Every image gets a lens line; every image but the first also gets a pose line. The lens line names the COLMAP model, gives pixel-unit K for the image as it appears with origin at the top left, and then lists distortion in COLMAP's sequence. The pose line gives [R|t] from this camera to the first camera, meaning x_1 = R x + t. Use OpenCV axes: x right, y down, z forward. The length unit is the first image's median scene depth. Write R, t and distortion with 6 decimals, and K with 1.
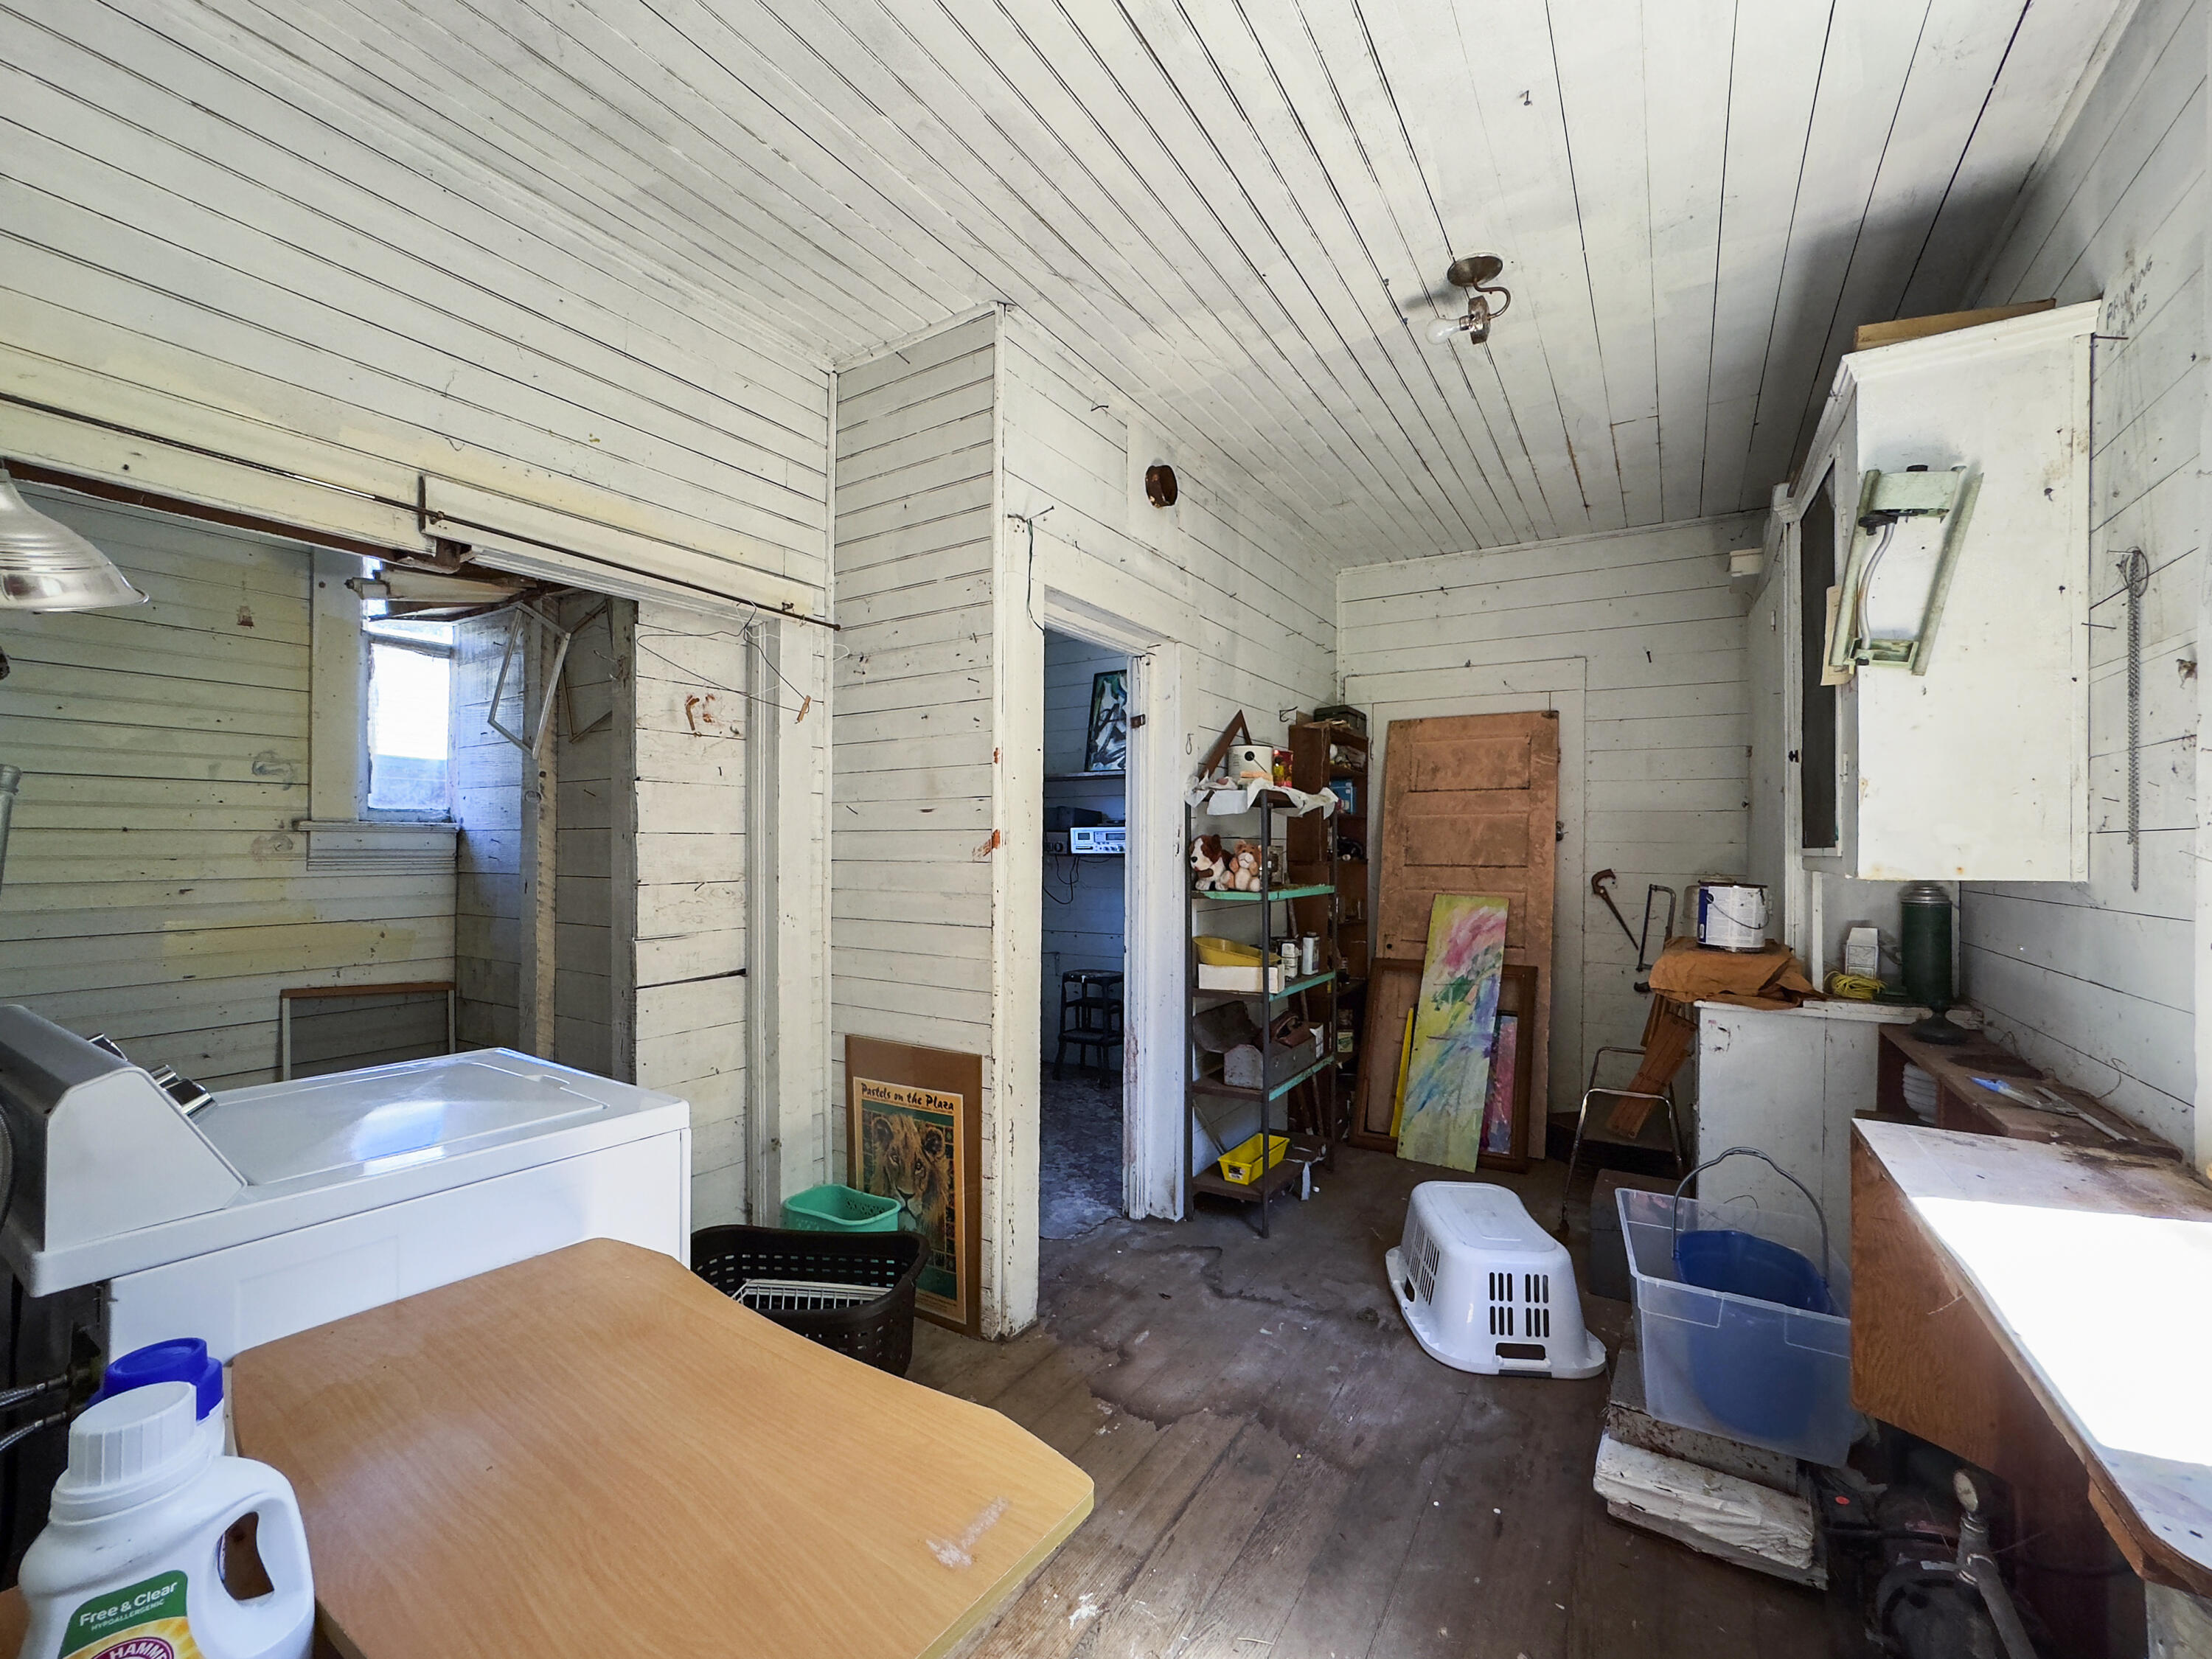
lens RADIAL K [[898.3, 0, 1113.4], [0, 898.3, 828.2], [0, 0, 1]] dist [-0.039217, 0.018283]
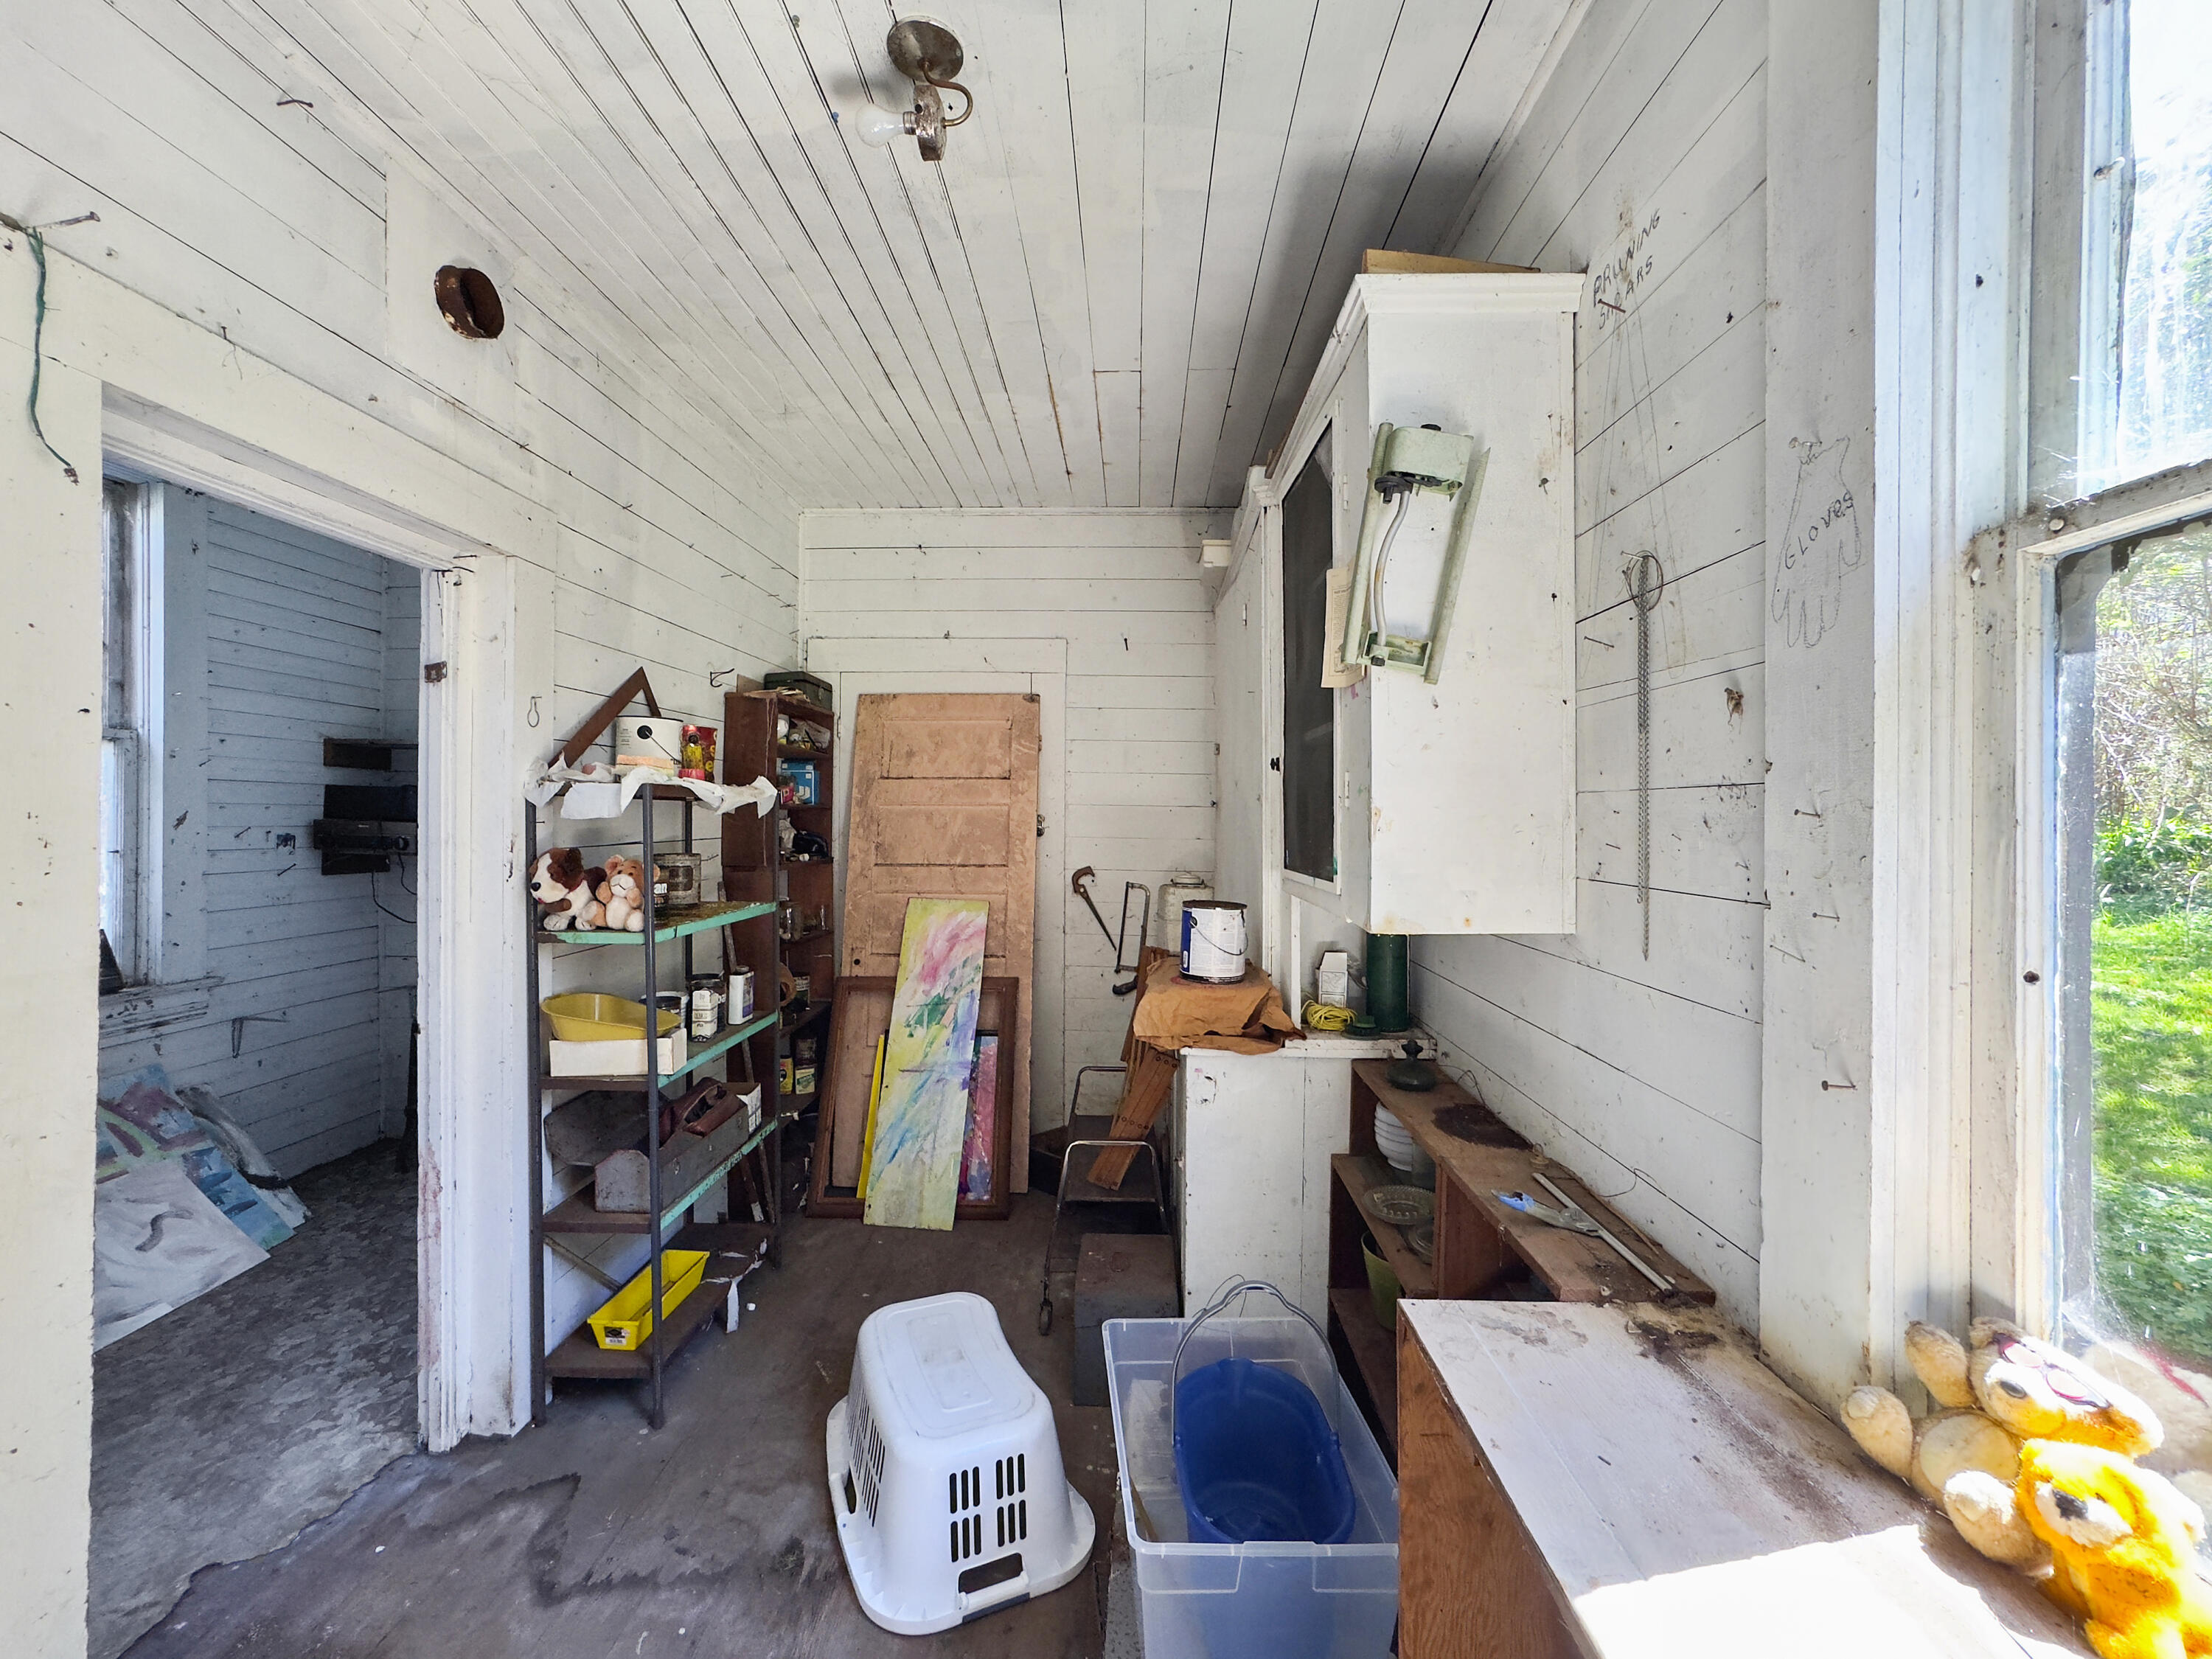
lens RADIAL K [[896.2, 0, 1164.6], [0, 896.2, 810.9], [0, 0, 1]] dist [-0.042463, 0.017871]
pose [[0.827754, -0.006744, 0.561050, 0.109200], [-0.000361, 0.999921, 0.012551, -0.029310], [-0.561091, -0.010592, 0.827686, 0.200750]]
